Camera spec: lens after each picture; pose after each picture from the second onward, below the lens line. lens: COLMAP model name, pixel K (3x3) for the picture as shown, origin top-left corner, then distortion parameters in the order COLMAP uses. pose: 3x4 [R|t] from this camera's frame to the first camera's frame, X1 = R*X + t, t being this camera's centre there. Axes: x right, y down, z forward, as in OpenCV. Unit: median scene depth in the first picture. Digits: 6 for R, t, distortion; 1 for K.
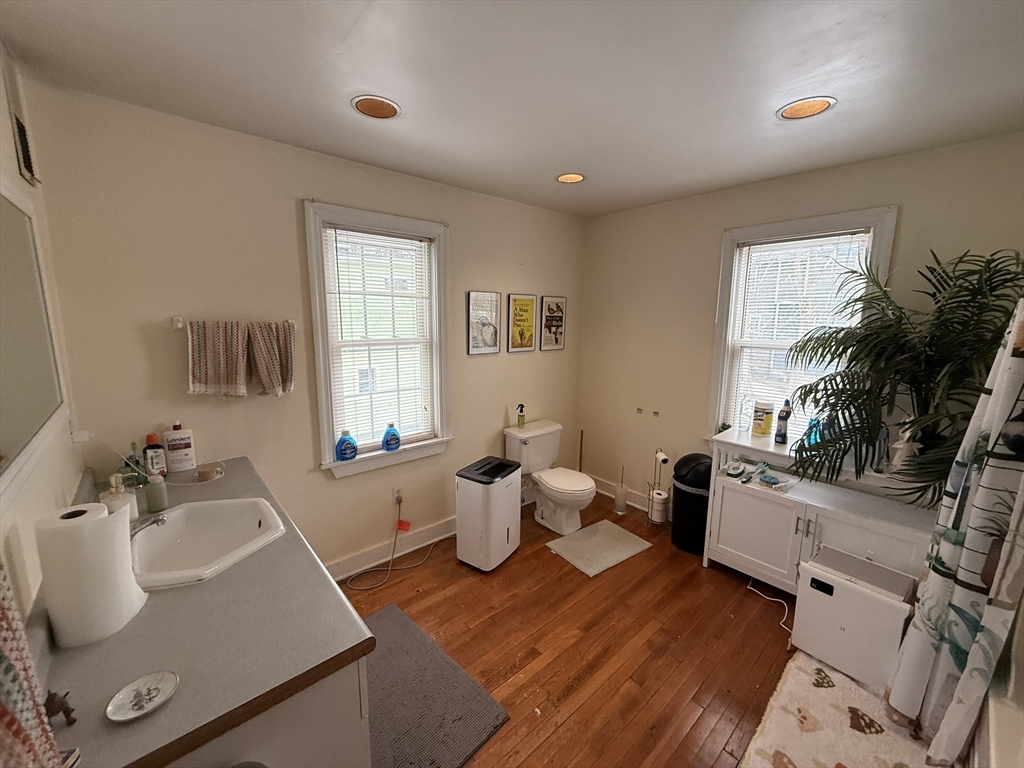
lens RADIAL K [[410.6, 0, 509.9], [0, 410.6, 380.4], [0, 0, 1]] dist [0.000236, 0.000363]
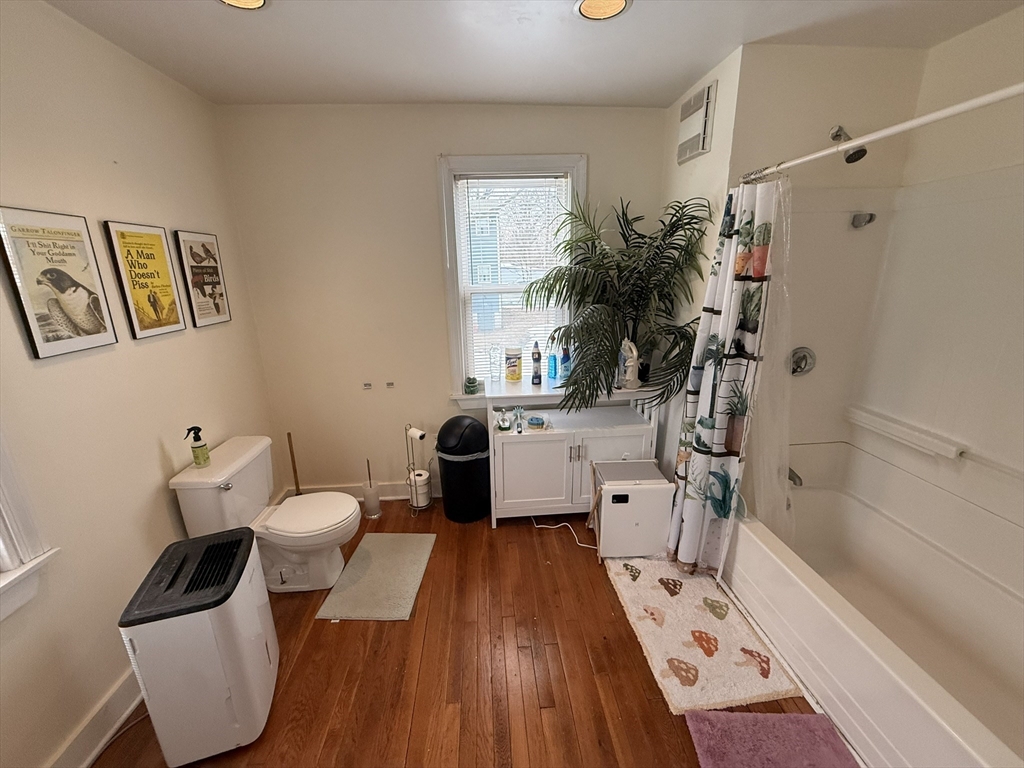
lens RADIAL K [[410.6, 0, 512.1], [0, 410.6, 380.8], [0, 0, 1]] dist [0.000236, 0.000363]
pose [[0.603980, -0.236853, 0.760992, -0.151674], [0.152731, 0.971522, 0.181160, -0.048501], [-0.782228, 0.006810, 0.622955, 0.381911]]
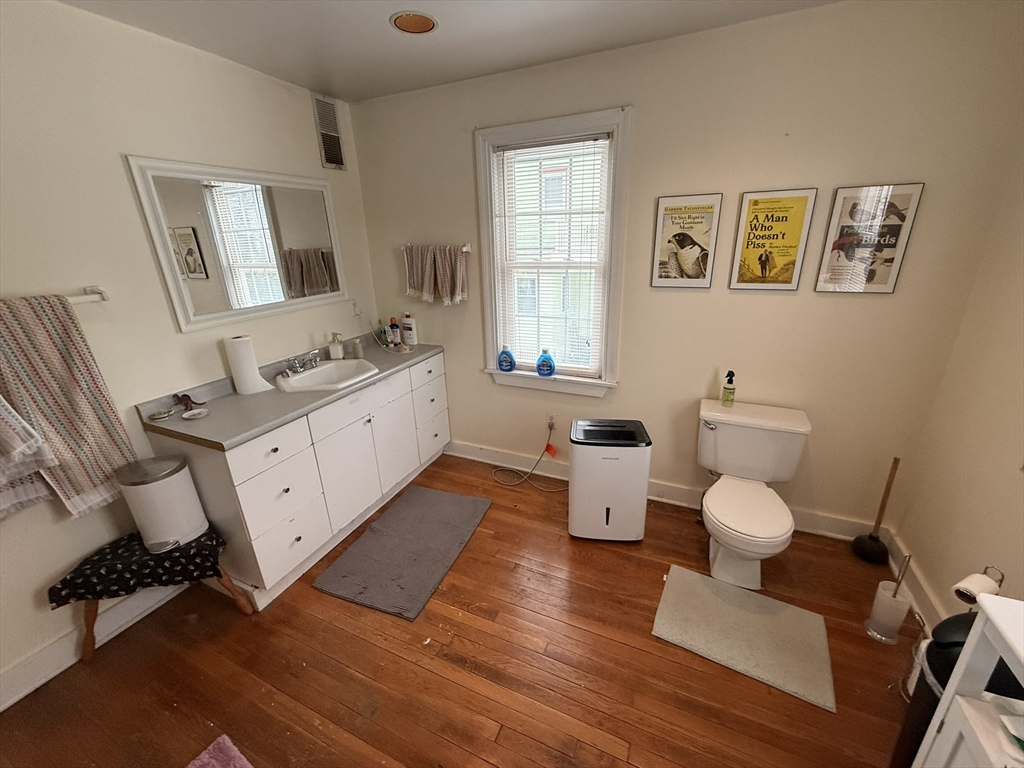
lens RADIAL K [[410.6, 0, 509.1], [0, 410.6, 380.8], [0, 0, 1]] dist [0.000236, 0.000363]
pose [[0.409143, 0.282013, -0.867796, 0.566369], [-0.111617, 0.959367, 0.259147, -0.071681], [0.905618, -0.009167, 0.423996, 0.497509]]
